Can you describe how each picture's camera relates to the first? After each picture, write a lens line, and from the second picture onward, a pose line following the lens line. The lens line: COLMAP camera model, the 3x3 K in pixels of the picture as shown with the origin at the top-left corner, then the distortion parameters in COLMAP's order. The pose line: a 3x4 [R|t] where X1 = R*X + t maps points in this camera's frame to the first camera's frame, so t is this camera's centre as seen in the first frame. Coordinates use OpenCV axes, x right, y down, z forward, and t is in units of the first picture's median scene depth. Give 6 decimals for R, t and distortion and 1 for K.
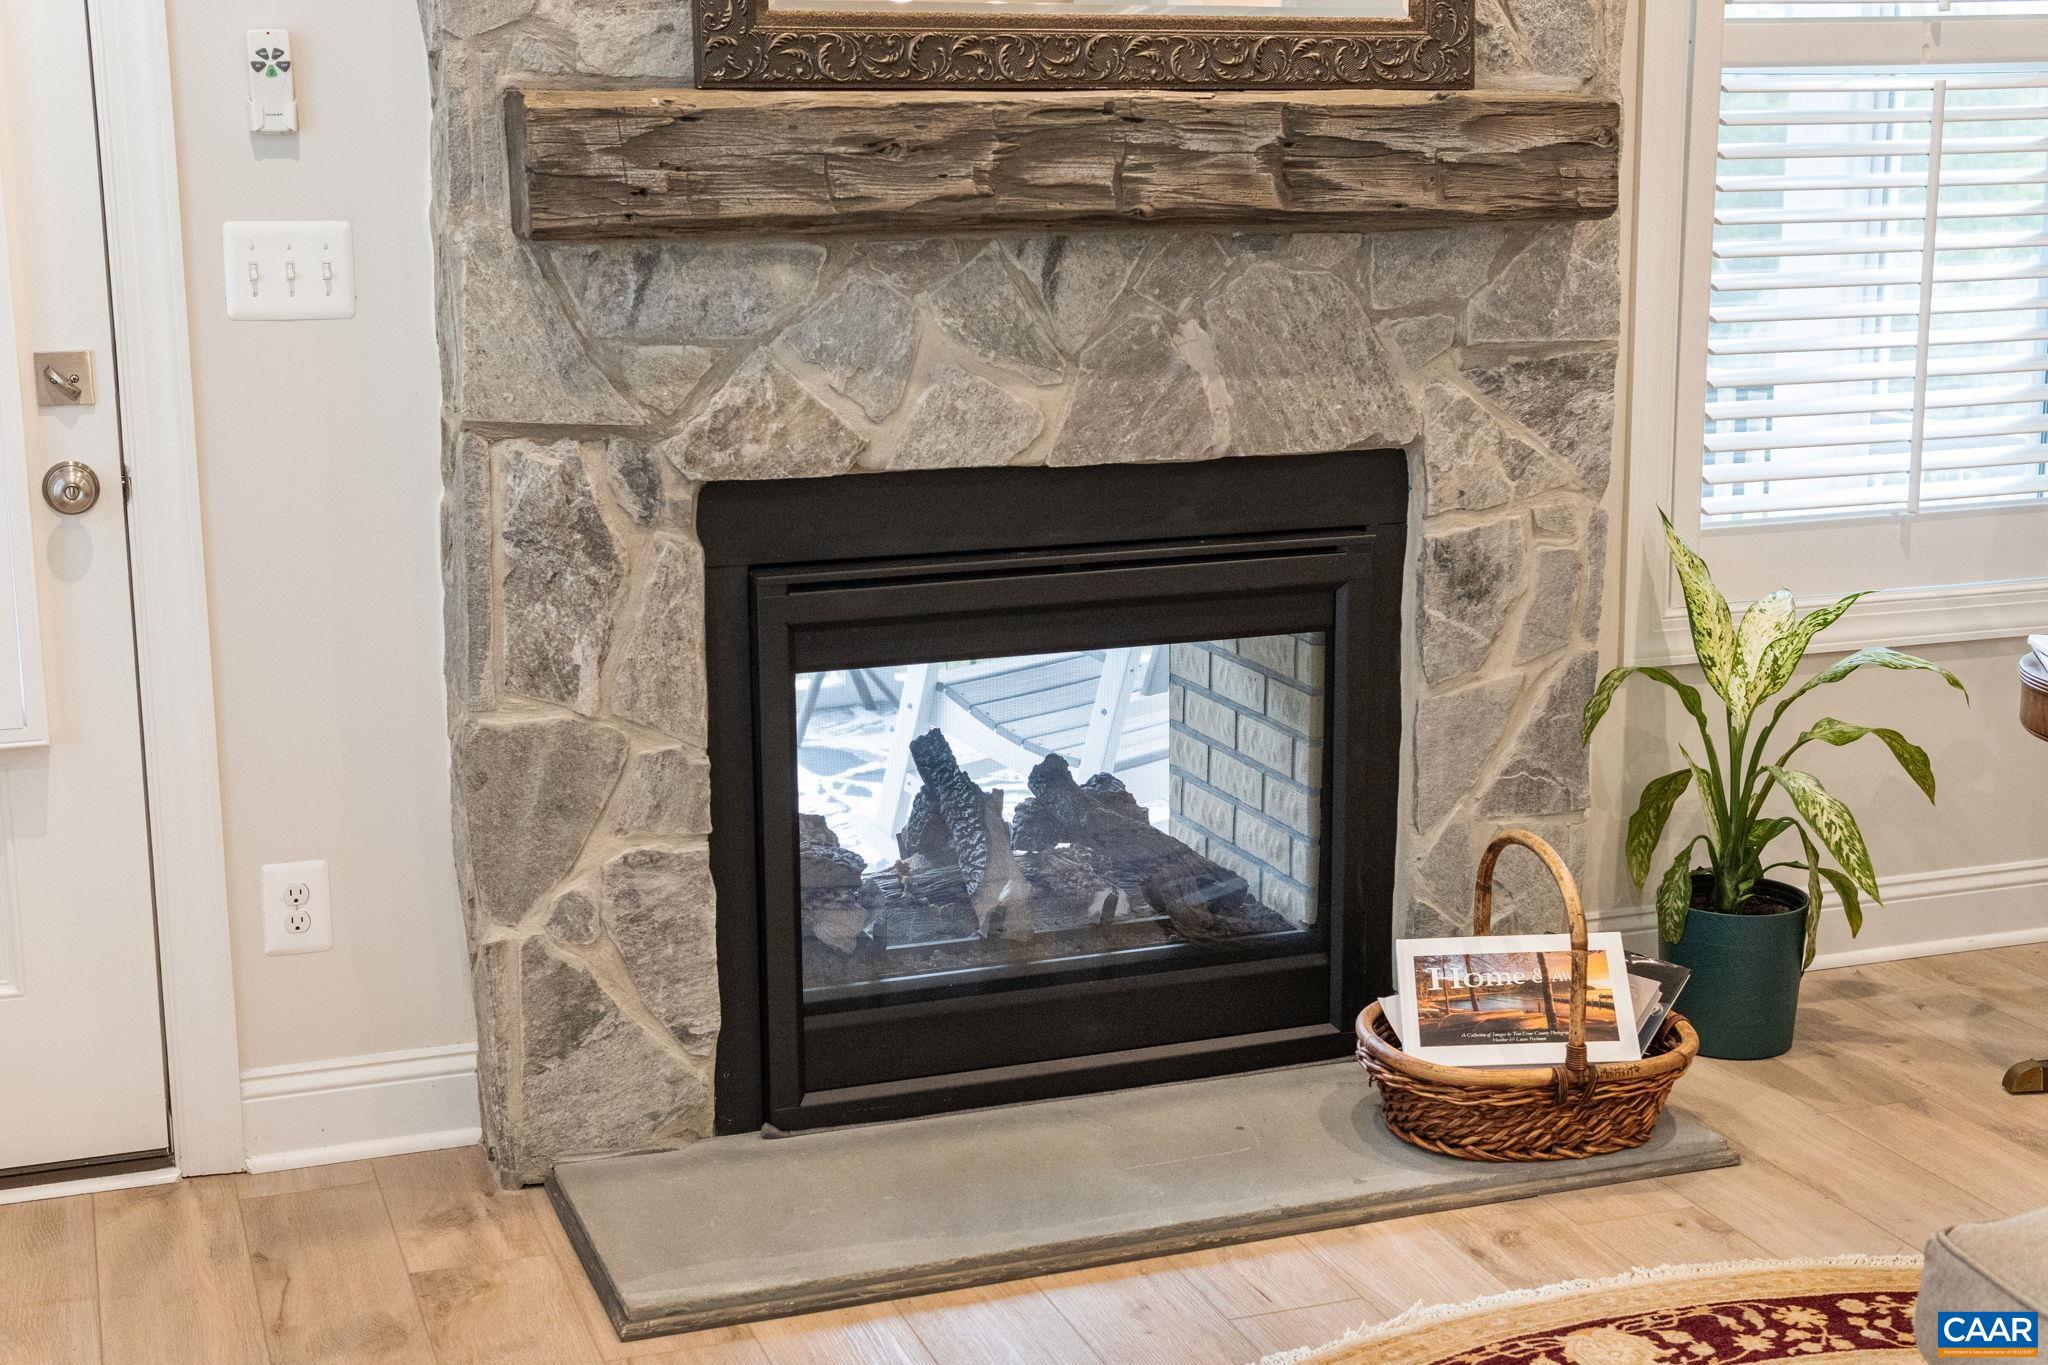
lens RADIAL K [[2719.7, 0, 1030.4], [0, 2719.7, 673.5], [0, 0, 1]] dist [0.030115, 0.000000]
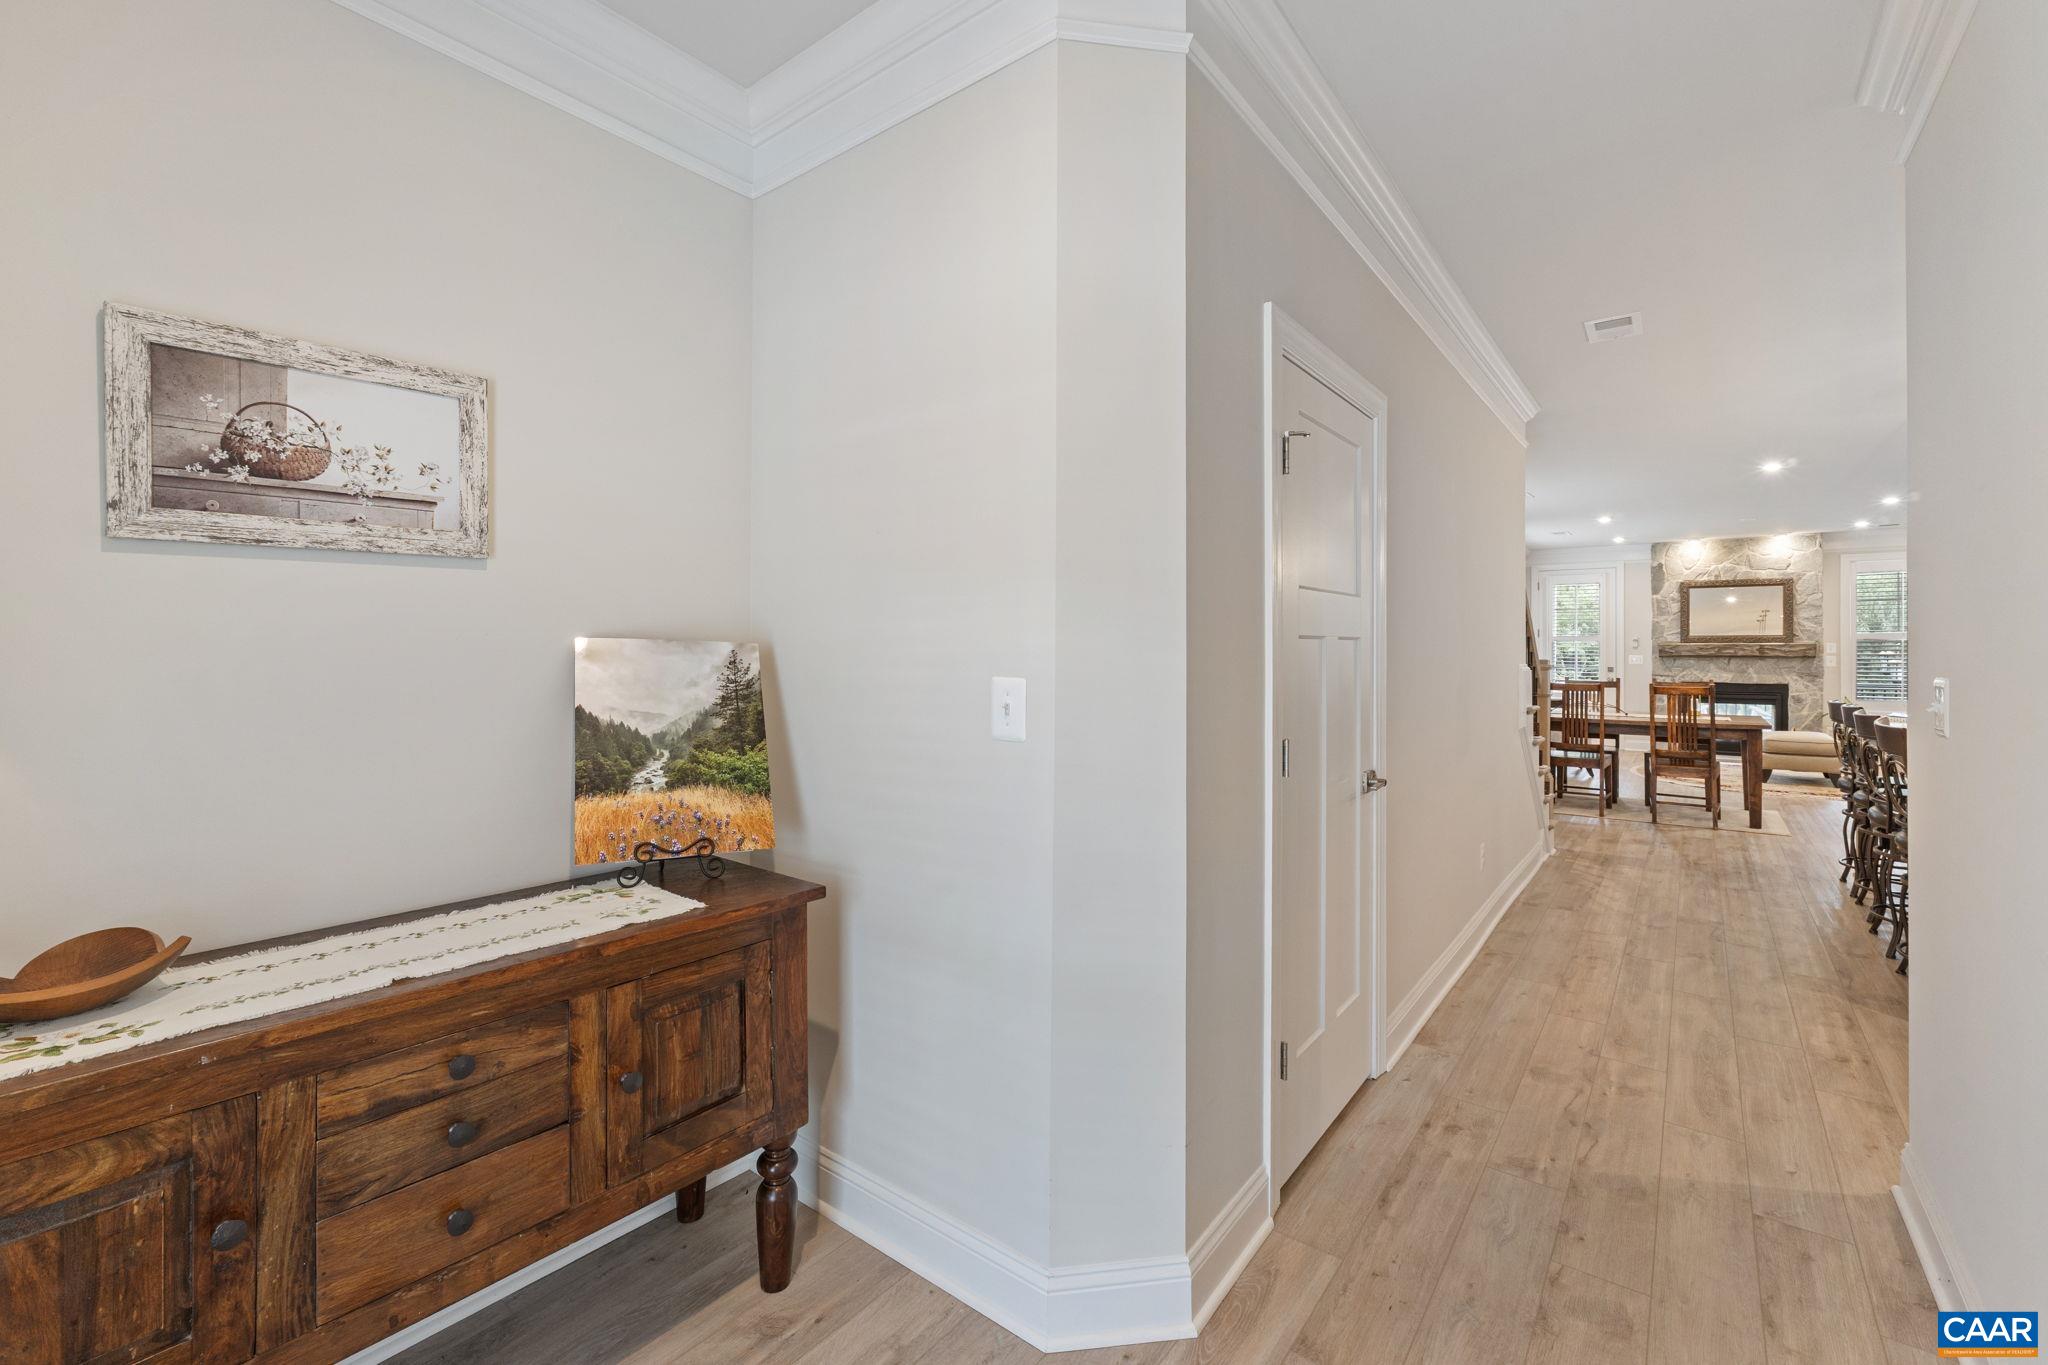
lens RADIAL K [[892.0, 0, 997.8], [0, 892.0, 648.1], [0, 0, 1]] dist [-0.009371, -0.000981]
pose [[0.511243, 0.007222, -0.859406, 1.334923], [-0.166410, 0.981872, -0.090743, 0.498564], [0.843171, 0.189405, 0.503177, -2.650309]]
